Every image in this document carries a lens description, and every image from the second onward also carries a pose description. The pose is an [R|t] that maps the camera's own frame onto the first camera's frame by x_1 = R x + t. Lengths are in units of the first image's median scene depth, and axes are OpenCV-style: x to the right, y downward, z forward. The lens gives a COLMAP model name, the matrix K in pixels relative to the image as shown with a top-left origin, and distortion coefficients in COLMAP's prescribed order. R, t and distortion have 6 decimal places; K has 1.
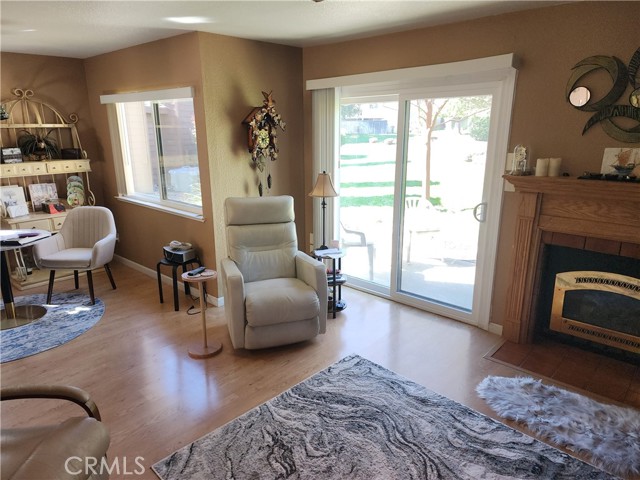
lens RADIAL K [[428.9, 0, 321.8], [0, 428.9, 237.8], [0, 0, 1]] dist [0.093379, -0.087515]
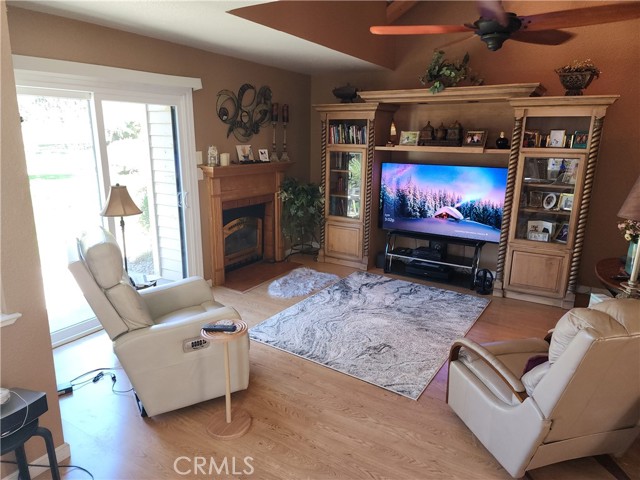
lens RADIAL K [[423.7, 0, 320.0], [0, 423.7, 240.0], [0, 0, 1]] dist [0.090131, -0.085353]
pose [[-0.196881, -0.236848, 0.951389, -0.968026], [0.229887, 0.932177, 0.279638, -0.223663], [-0.953095, 0.273767, -0.129080, 0.890056]]
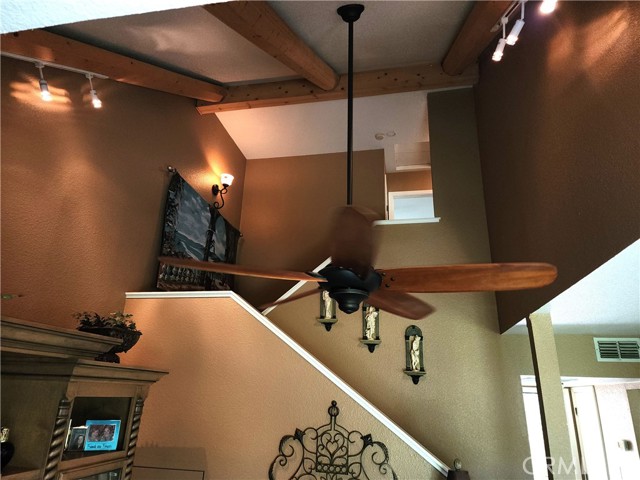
lens RADIAL K [[429.0, 0, 319.7], [0, 429.0, 250.8], [0, 0, 1]] dist [0.087283, -0.084345]
pose [[-0.864373, -0.183526, -0.468165, 0.246491], [-0.150640, 0.982767, -0.107129, -0.267398], [0.479758, -0.022075, -0.877123, 0.803179]]
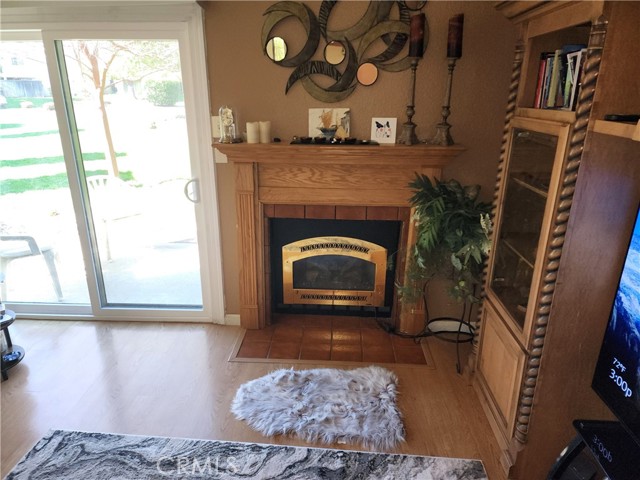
lens RADIAL K [[423.7, 0, 320.0], [0, 423.7, 240.0], [0, 0, 1]] dist [0.090131, -0.085353]
pose [[0.773428, -0.197897, 0.602201, 0.051905], [0.148758, 0.980152, 0.131046, -0.041024], [-0.616183, -0.011772, 0.787515, 0.233898]]
